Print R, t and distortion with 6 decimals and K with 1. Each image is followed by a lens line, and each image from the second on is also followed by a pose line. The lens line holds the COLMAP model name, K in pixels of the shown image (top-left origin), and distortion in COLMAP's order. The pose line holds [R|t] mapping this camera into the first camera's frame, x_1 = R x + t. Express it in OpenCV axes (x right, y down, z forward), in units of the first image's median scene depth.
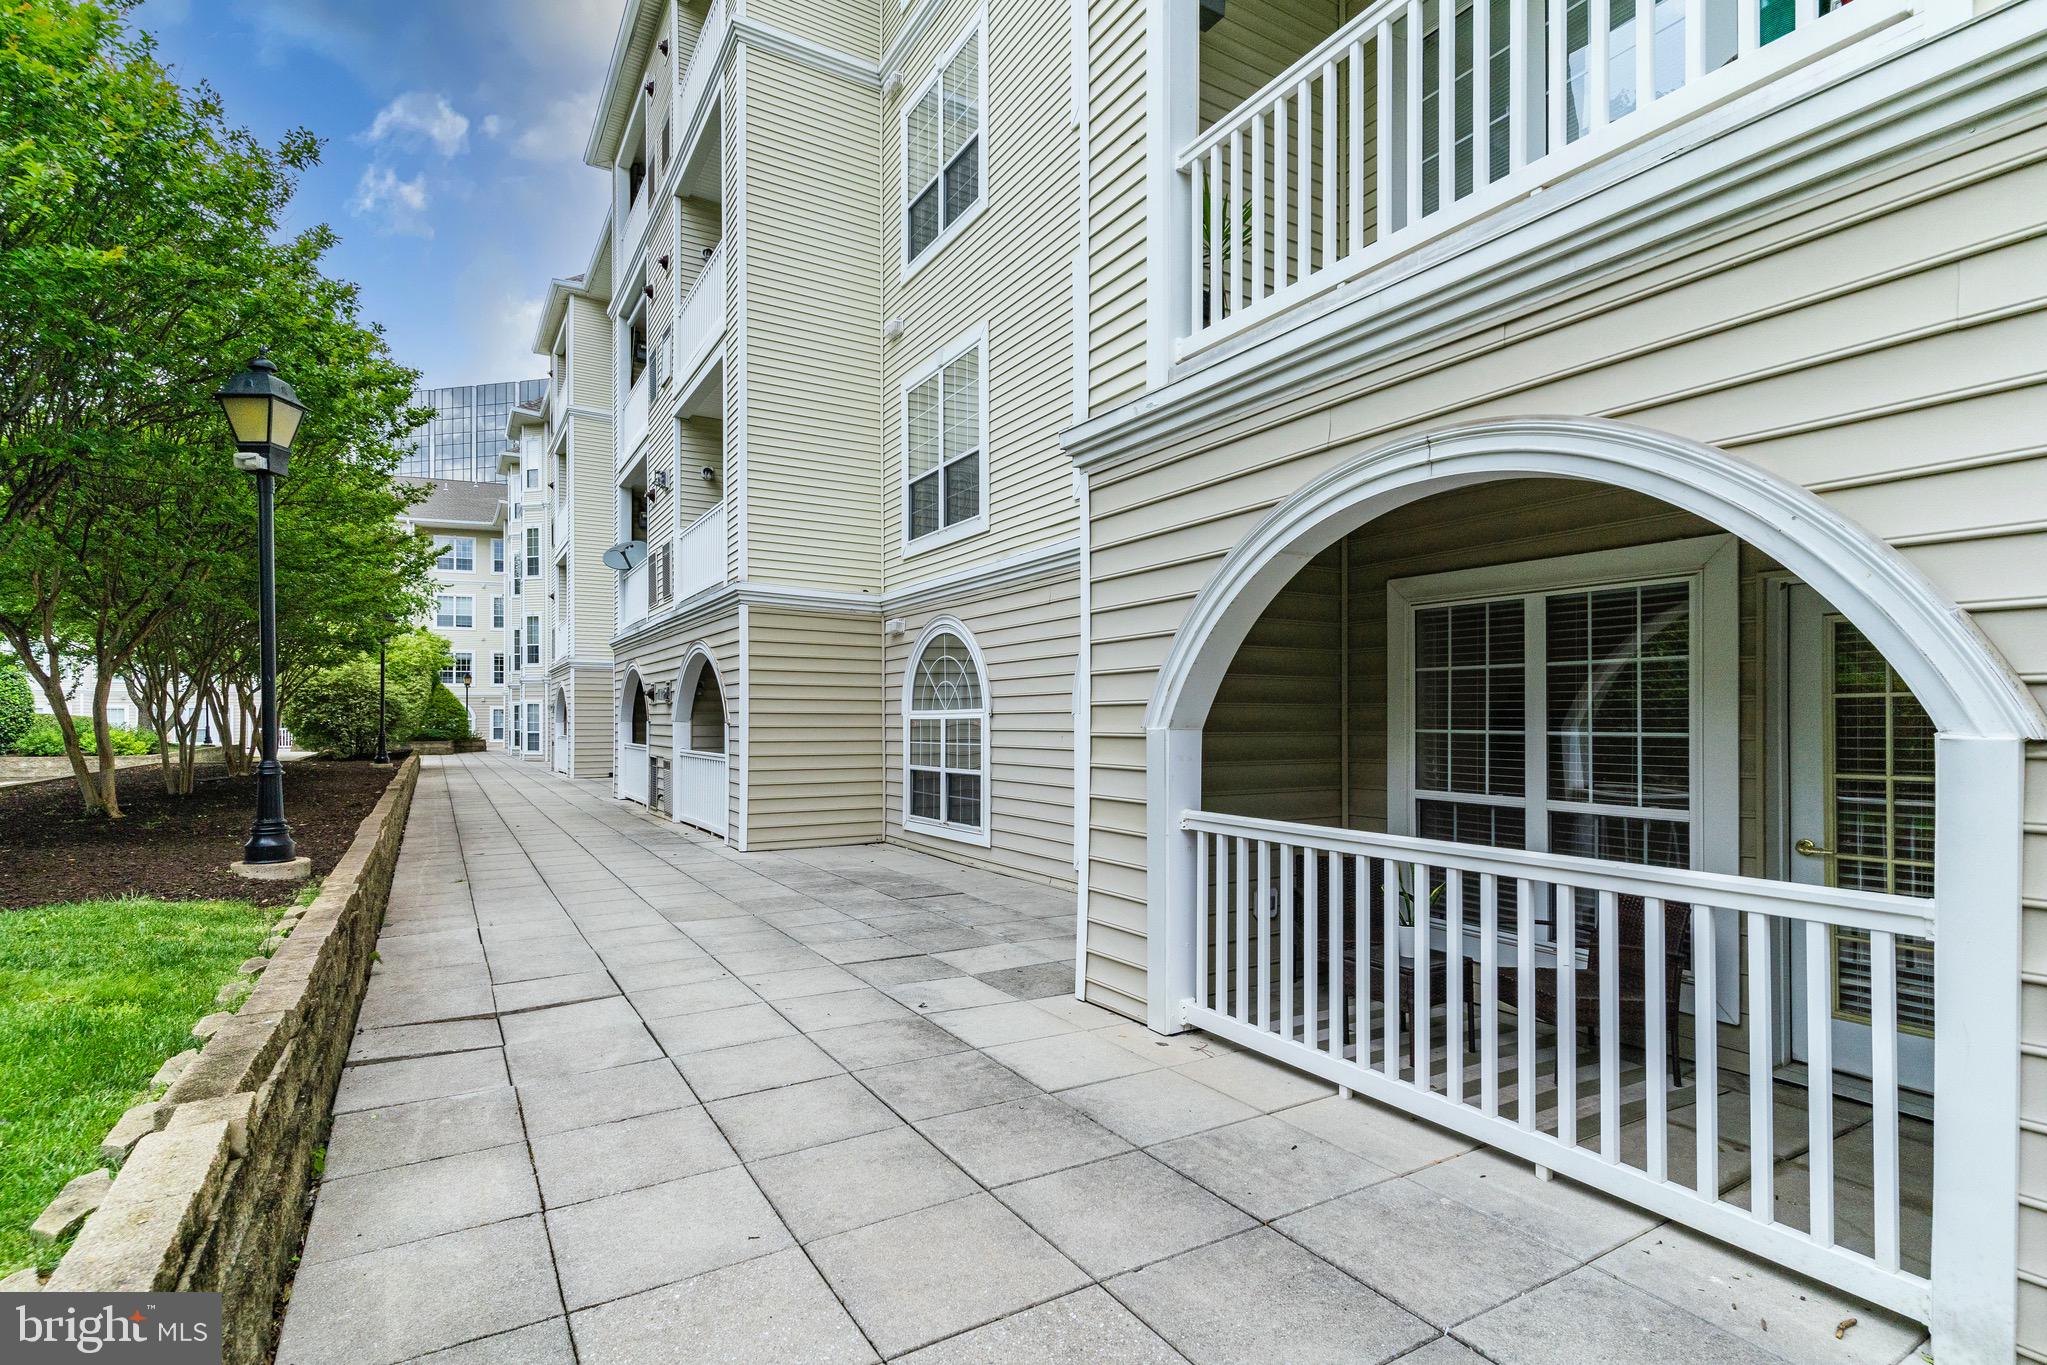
lens RADIAL K [[976.9, 0, 1025.6], [0, 976.9, 722.5], [0, 0, 1]] dist [0.000634, 0.000143]
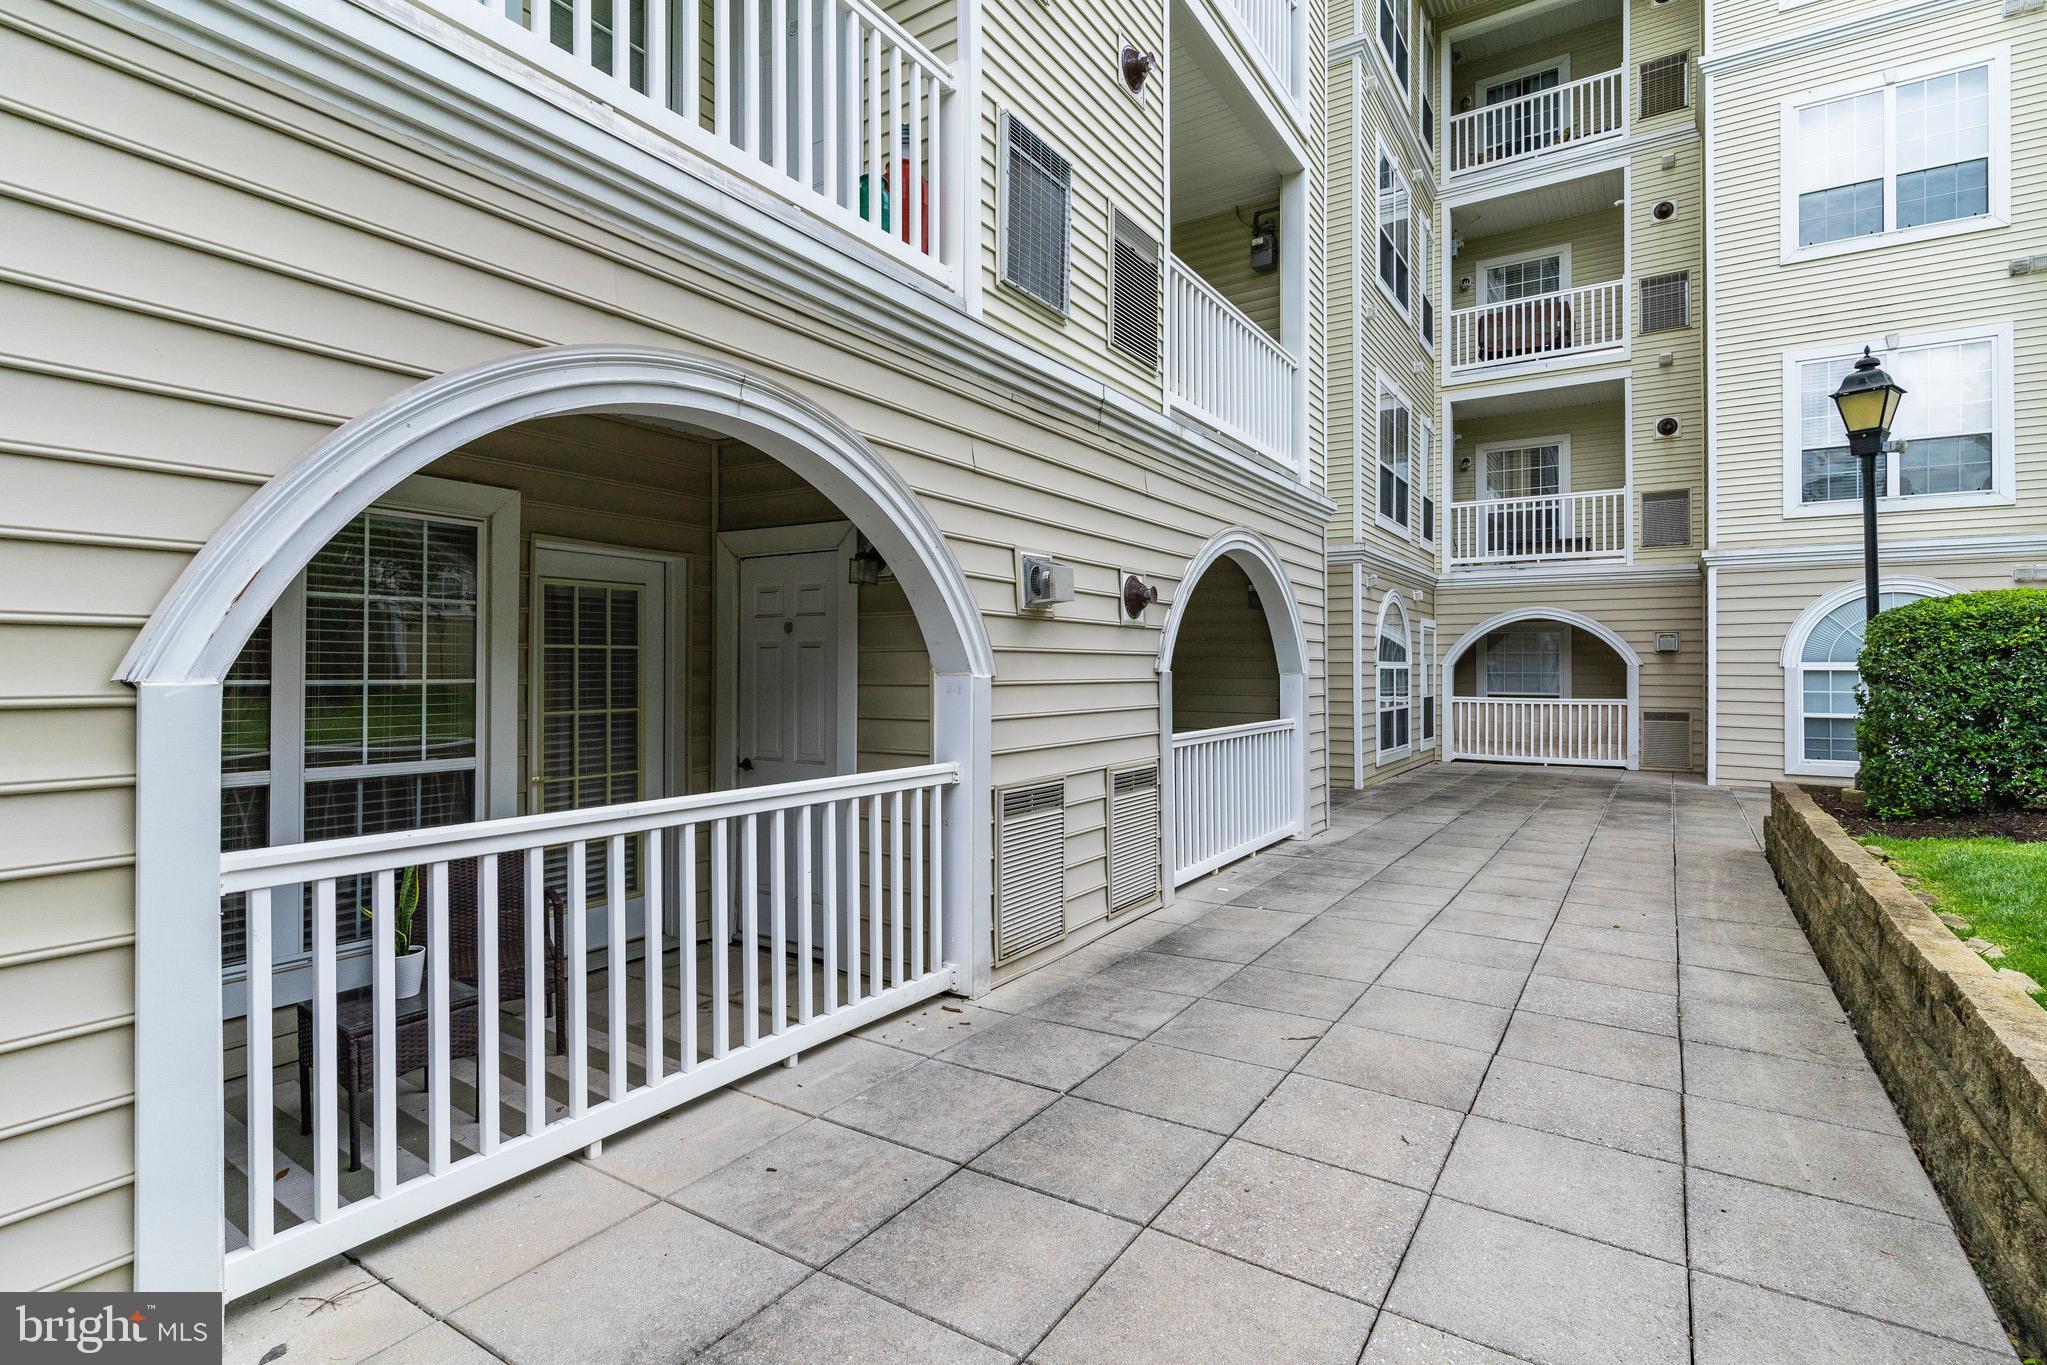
lens RADIAL K [[1006.4, 0, 1016.8], [0, 1006.4, 666.3], [0, 0, 1]] dist [-0.001677, 0.000023]
pose [[-0.433290, -0.002165, 0.901252, -0.549600], [-0.000549, 0.999998, 0.002138, -0.005457], [-0.901255, 0.000431, -0.433290, 1.074623]]
